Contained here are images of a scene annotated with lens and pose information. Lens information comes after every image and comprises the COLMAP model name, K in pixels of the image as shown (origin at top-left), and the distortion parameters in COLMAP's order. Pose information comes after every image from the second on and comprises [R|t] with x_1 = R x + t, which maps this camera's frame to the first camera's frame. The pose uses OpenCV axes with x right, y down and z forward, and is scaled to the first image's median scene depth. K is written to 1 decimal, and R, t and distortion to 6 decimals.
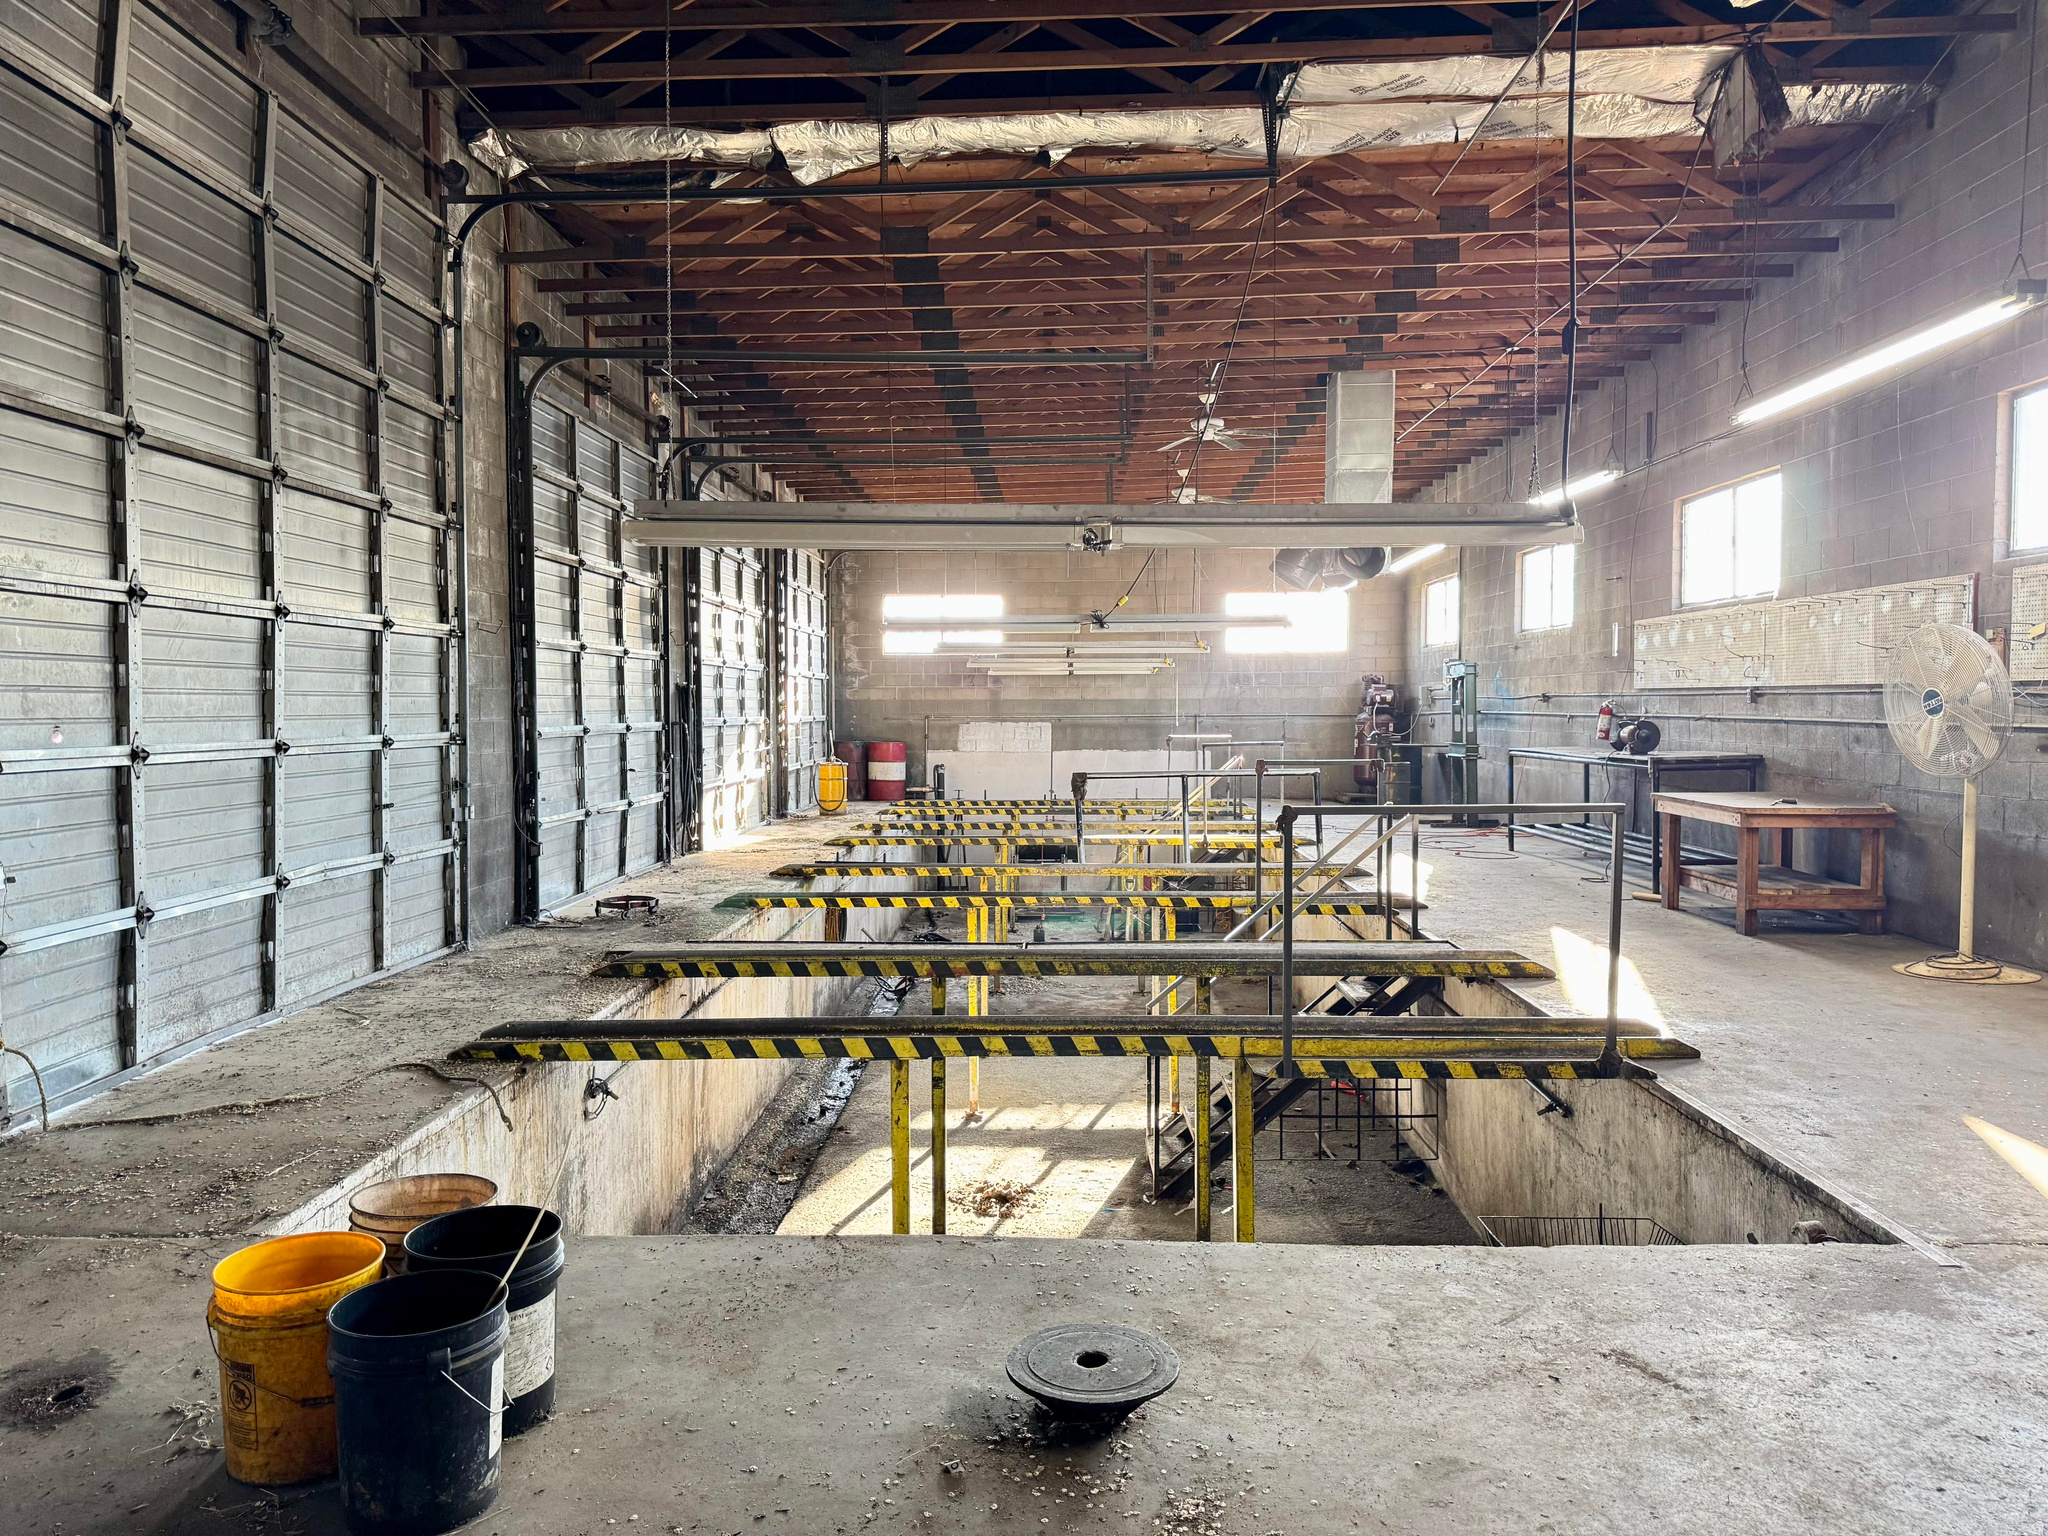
lens RADIAL K [[1477.6, 0, 1020.5], [0, 1477.6, 760.9], [0, 0, 1]] dist [0.113430, -0.116644]
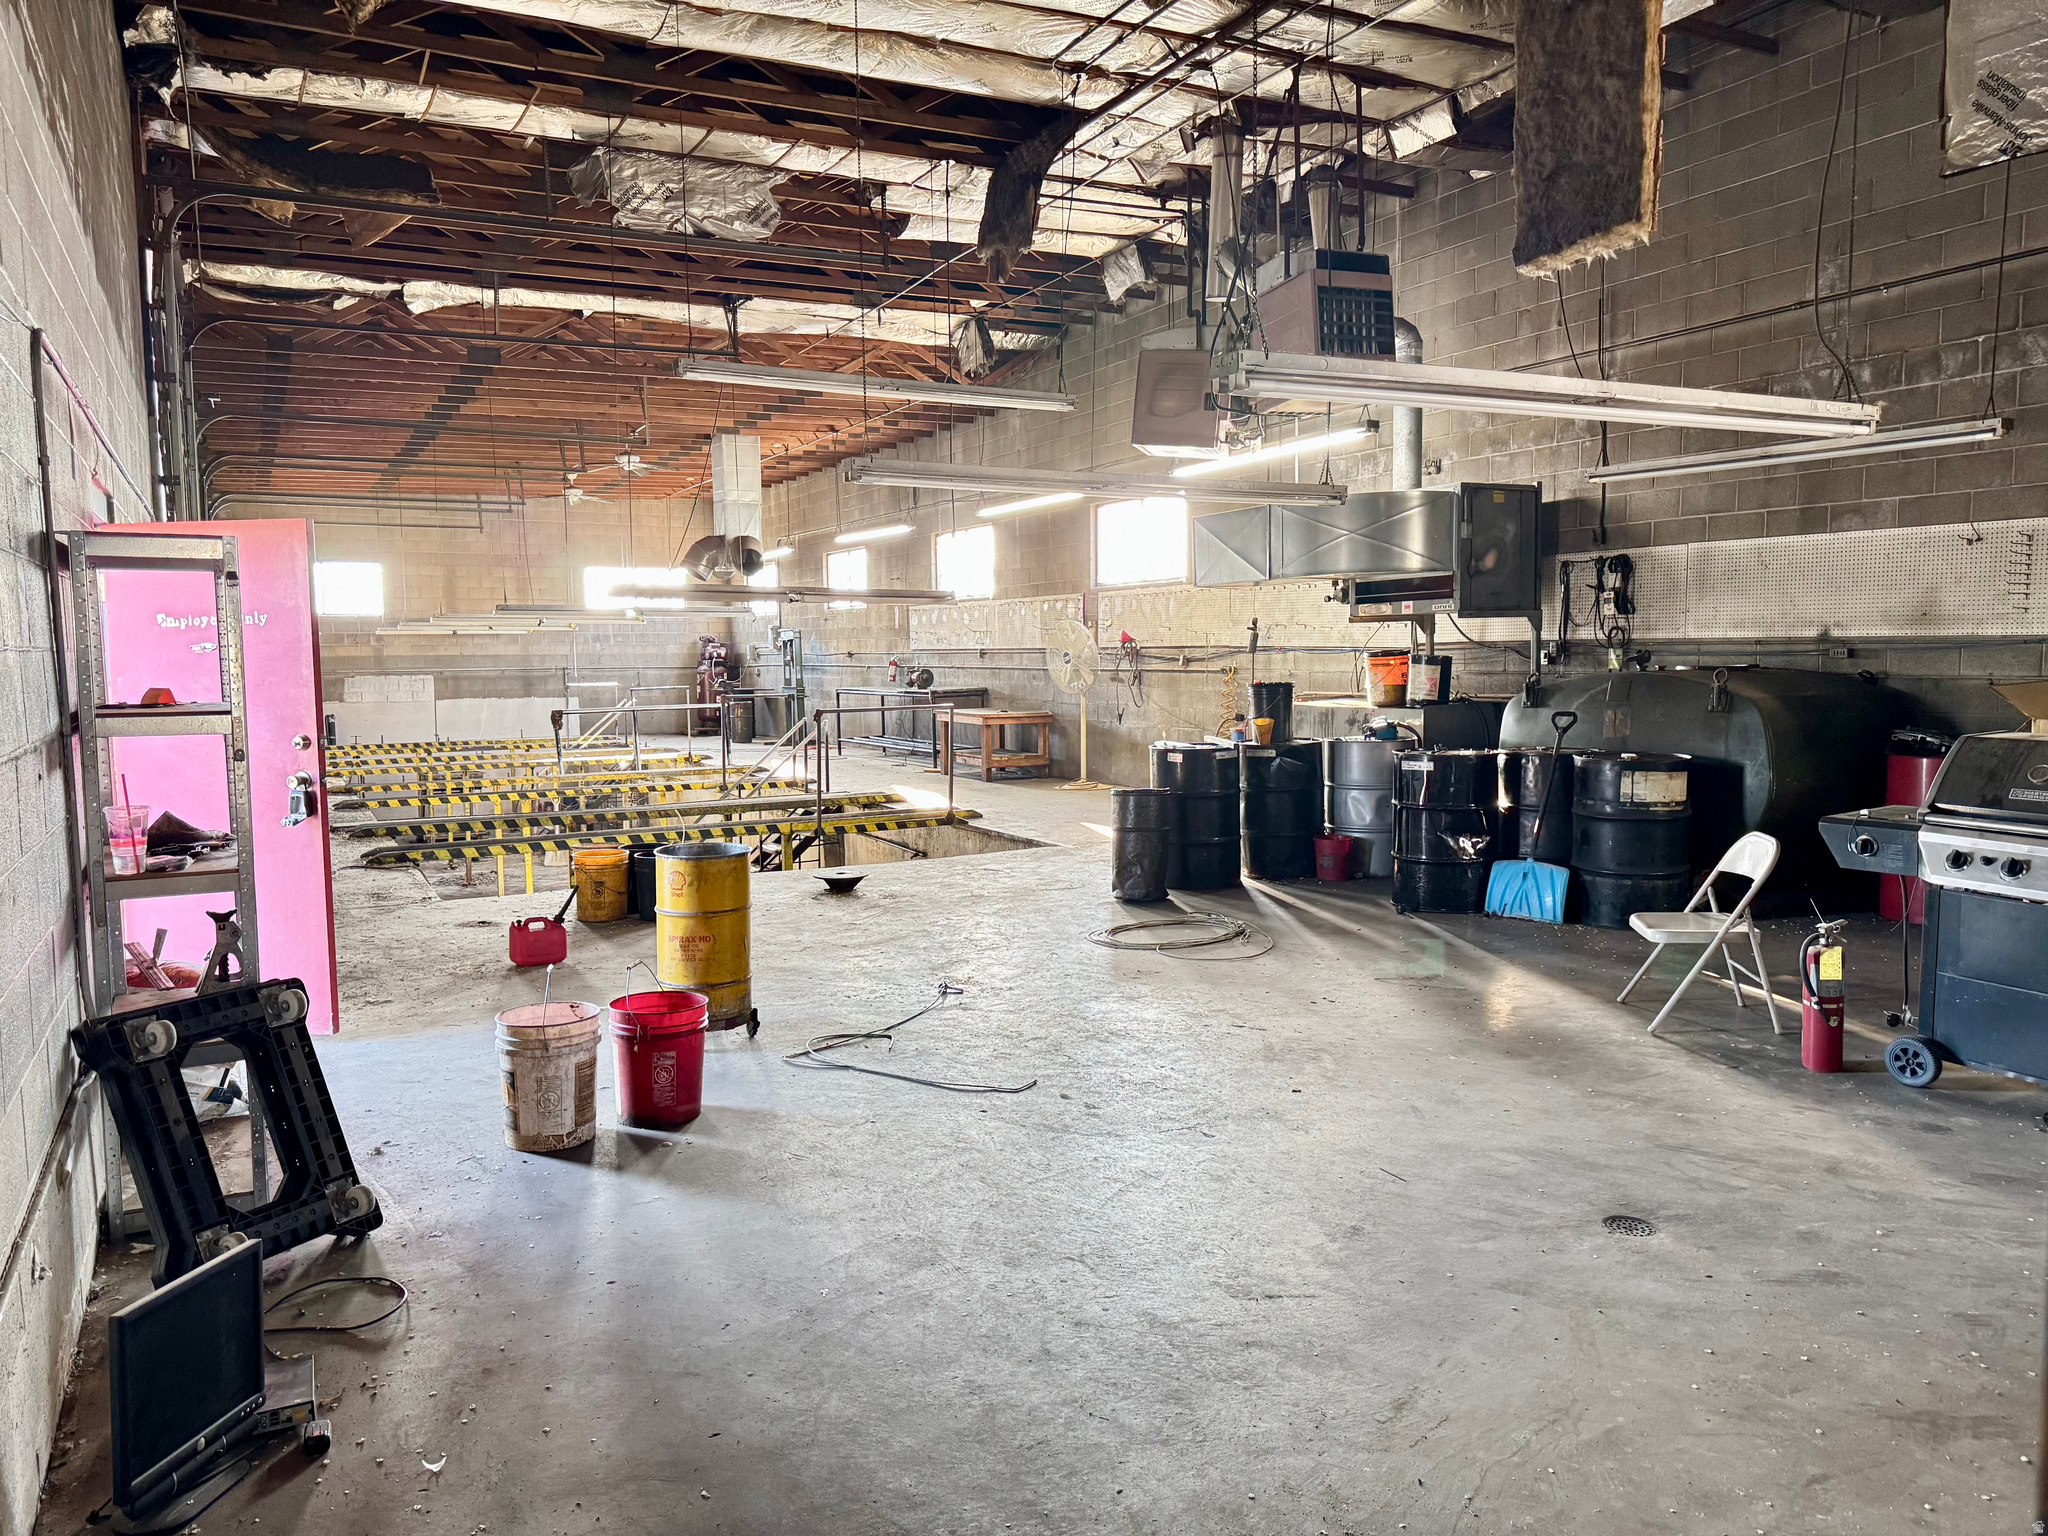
lens RADIAL K [[1452.7, 0, 1027.5], [0, 1452.7, 774.6], [0, 0, 1]] dist [0.071782, -0.108772]
pose [[0.870065, -0.046314, 0.490756, -0.288617], [0.025416, 0.998467, 0.049168, 0.014349], [-0.492281, -0.030306, 0.869909, -0.476317]]
